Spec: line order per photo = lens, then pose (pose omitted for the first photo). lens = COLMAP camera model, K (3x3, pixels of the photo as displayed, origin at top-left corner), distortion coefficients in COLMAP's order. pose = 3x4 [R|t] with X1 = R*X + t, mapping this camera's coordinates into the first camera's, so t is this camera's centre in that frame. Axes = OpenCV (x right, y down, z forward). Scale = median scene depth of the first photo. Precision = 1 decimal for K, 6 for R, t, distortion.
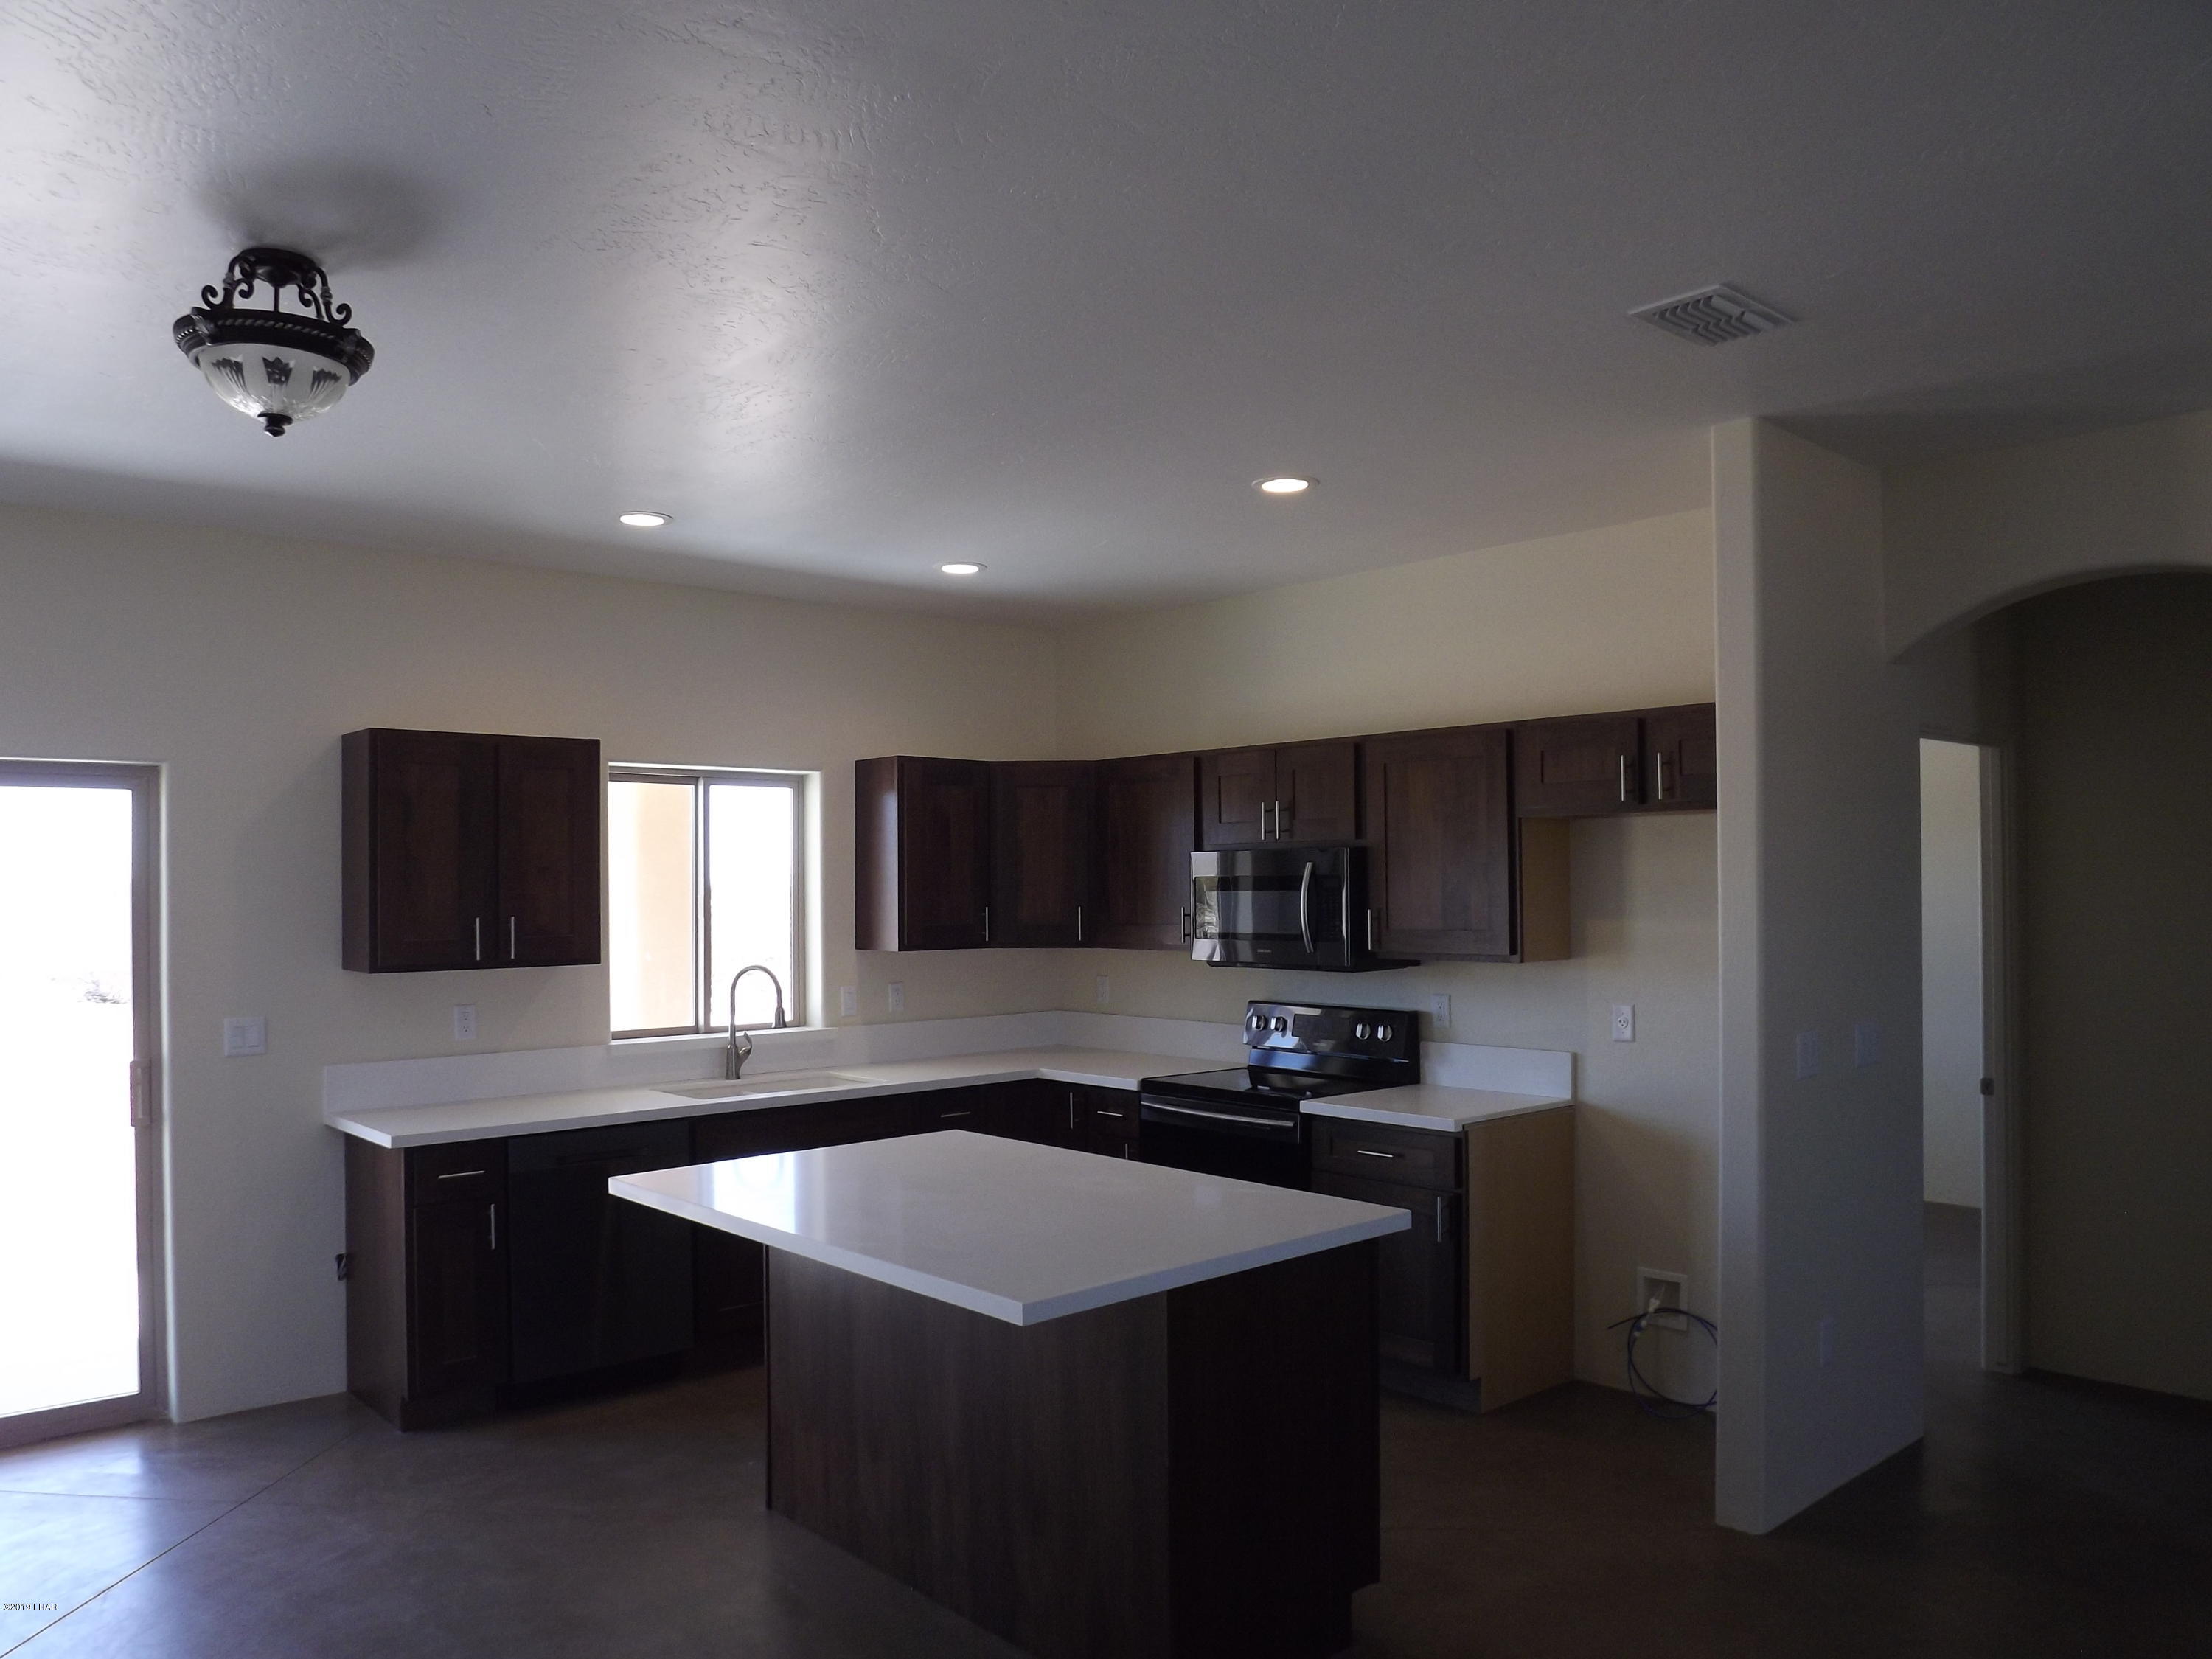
lens RADIAL K [[1586.2, 0, 1106.0], [0, 1586.2, 829.5], [0, 0, 1]] dist [-0.000654, -0.000128]
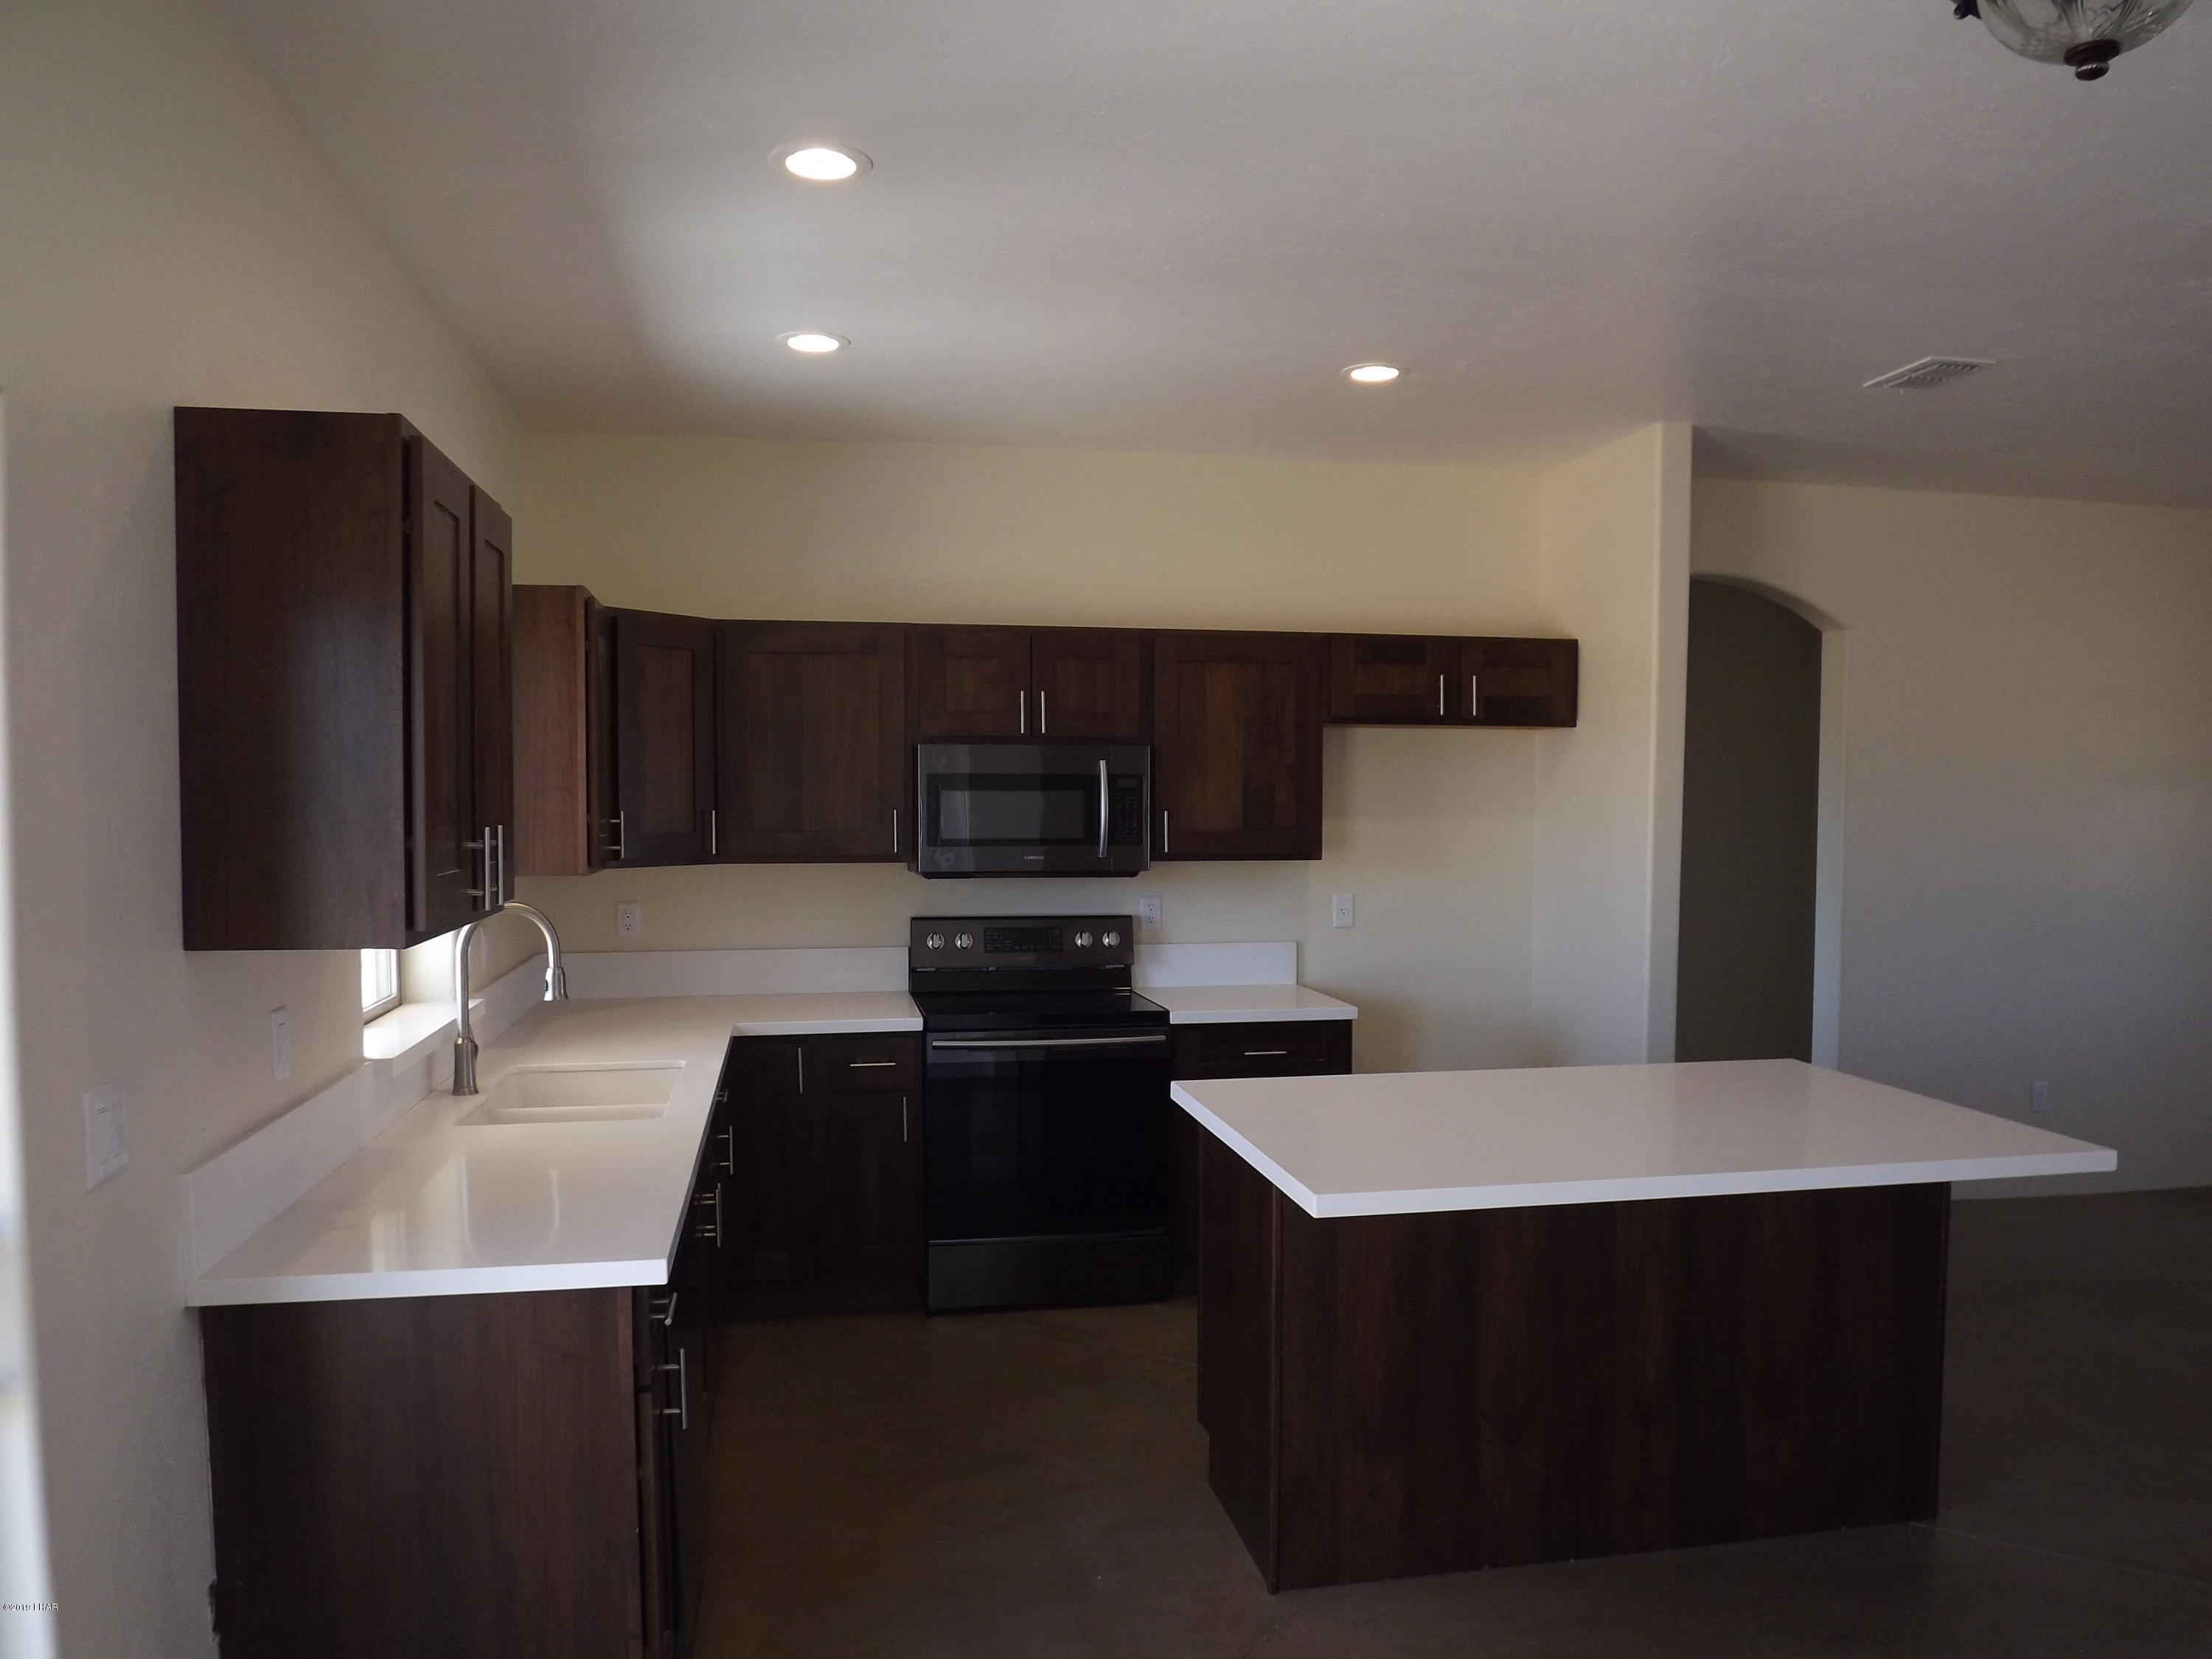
lens RADIAL K [[1564.9, 0, 1102.6], [0, 1564.9, 868.7], [0, 0, 1]] dist [-0.001893, -0.000481]
pose [[0.515545, -0.030210, 0.856330, -0.652714], [-0.037255, 0.997643, 0.057624, 0.030735], [-0.856052, -0.061610, 0.513204, 0.521120]]
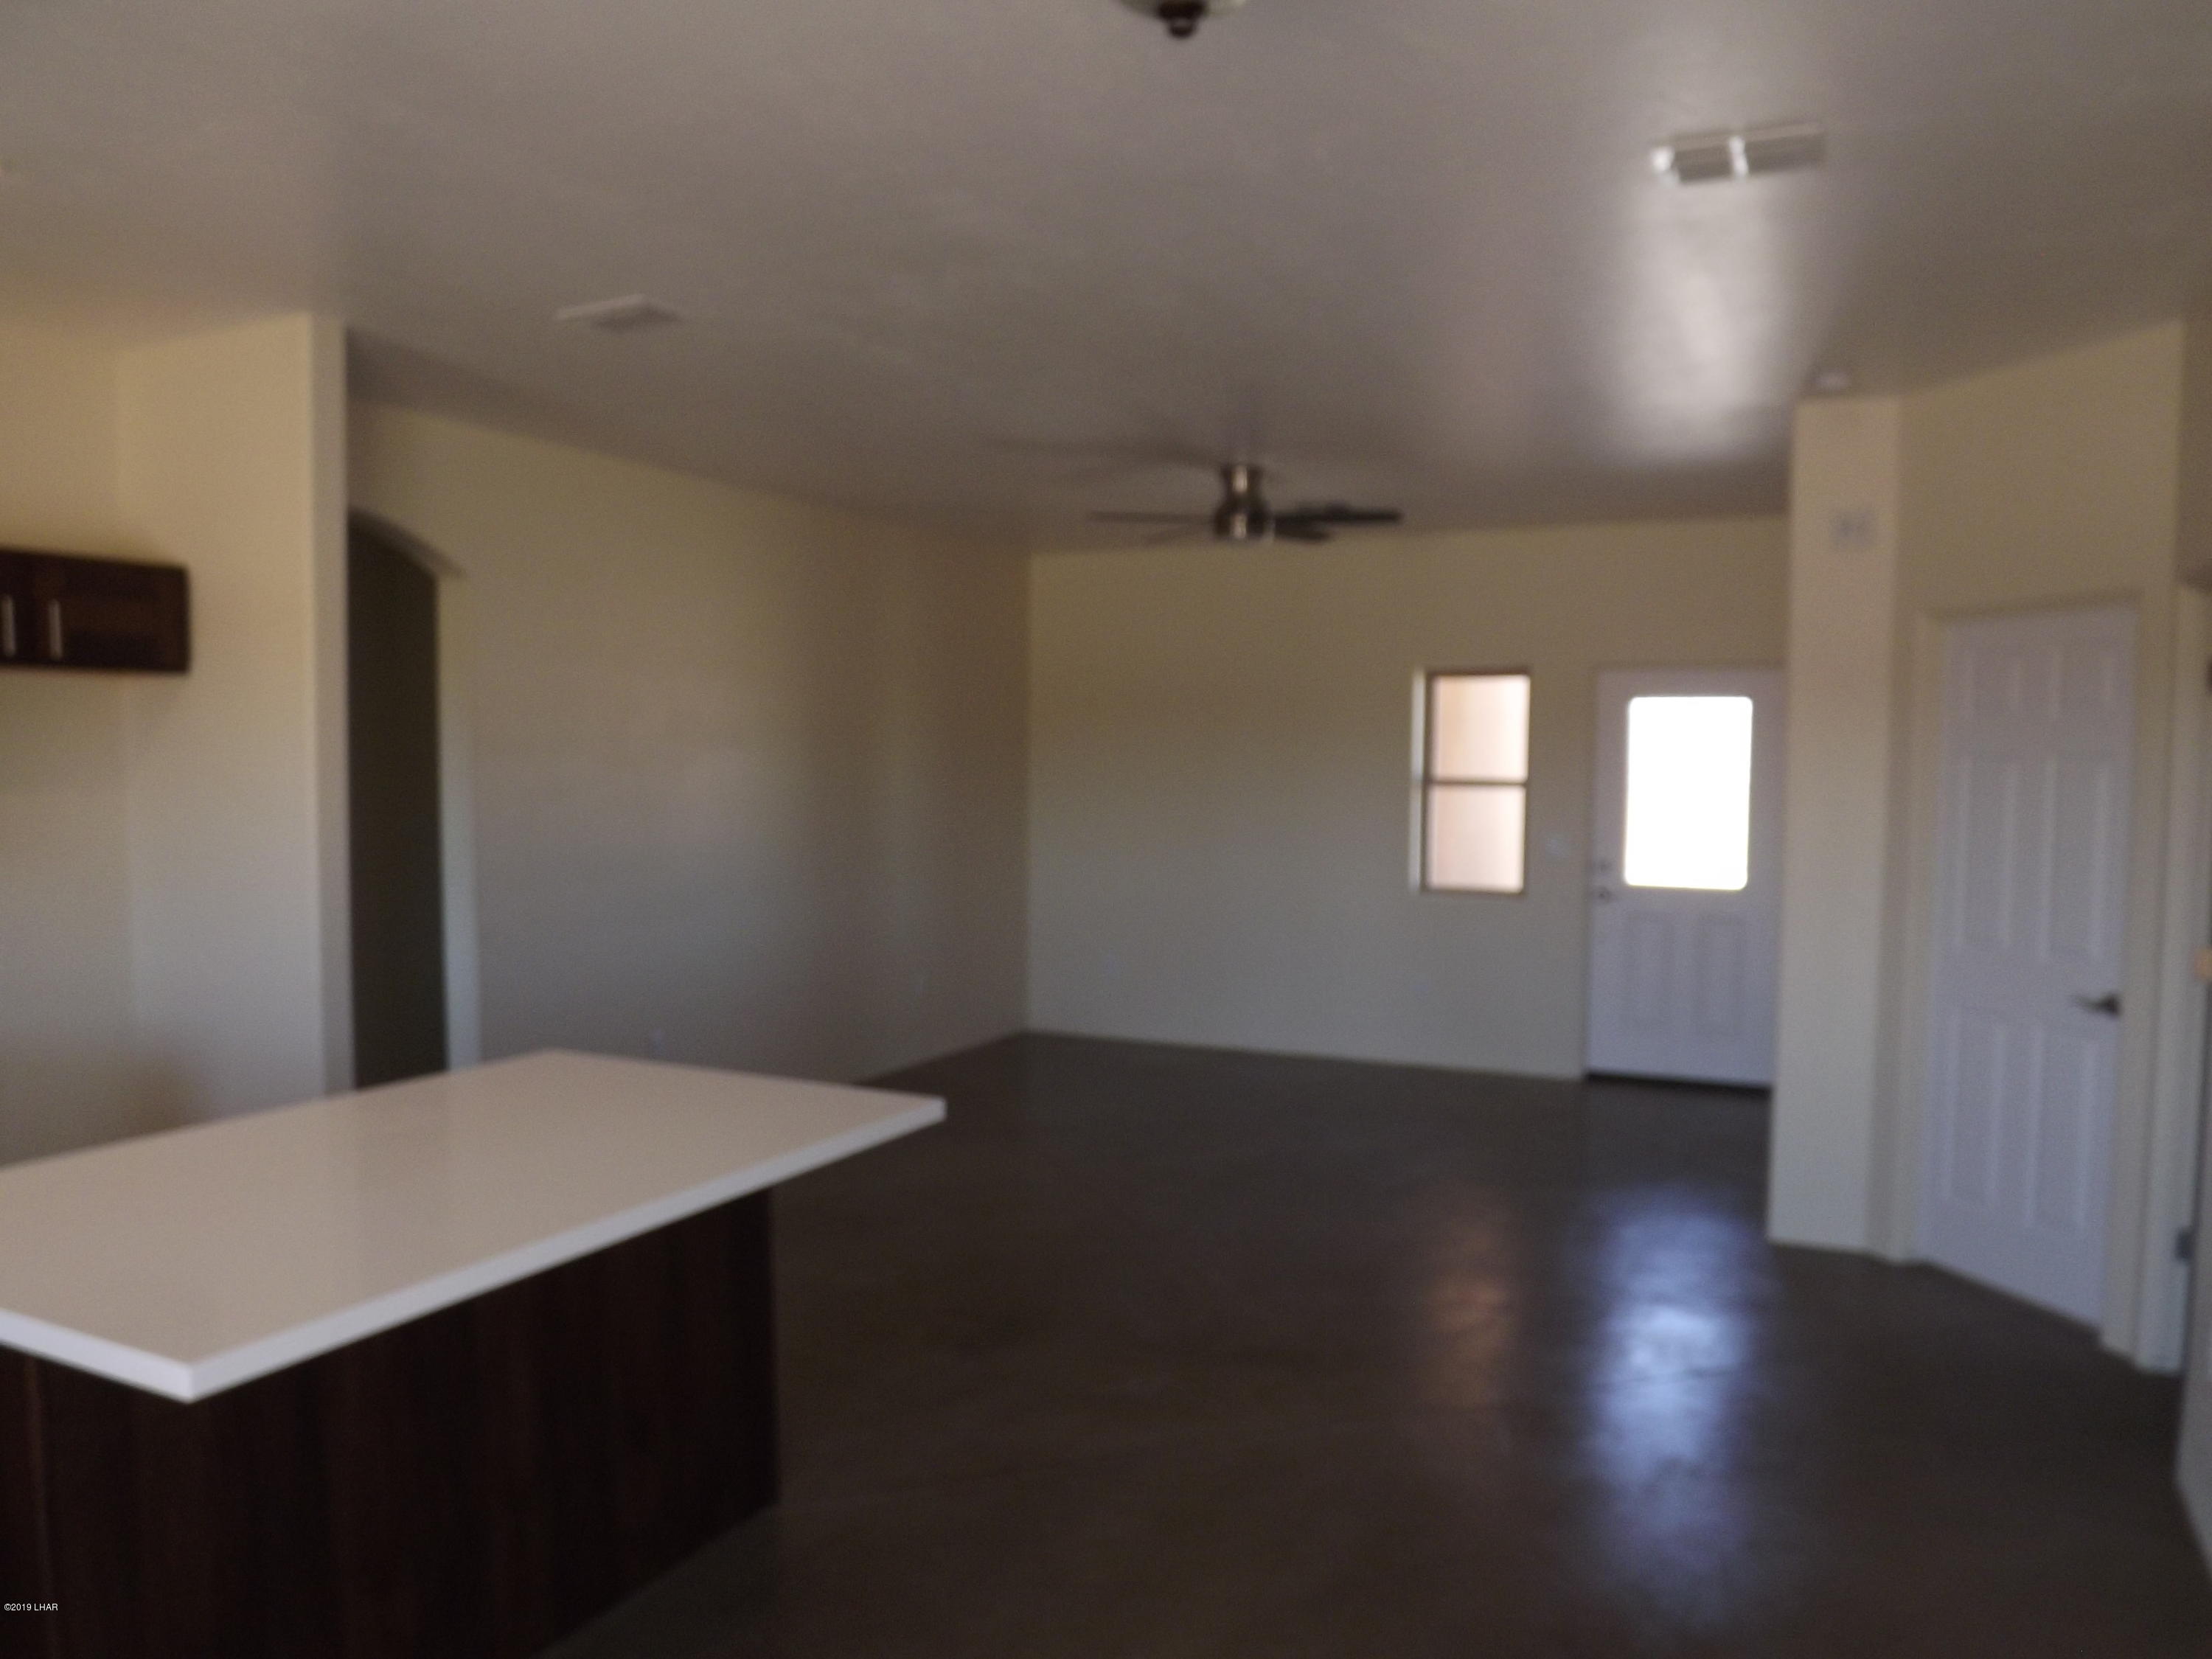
lens RADIAL K [[1645.2, 0, 1102.4], [0, 1645.2, 871.0], [0, 0, 1]] dist [-0.003449, -0.002315]
pose [[-0.338279, -0.058013, 0.939256, -0.601209], [-0.028027, 0.998276, 0.051564, 0.030624], [-0.940629, -0.008881, -0.339321, 0.618348]]
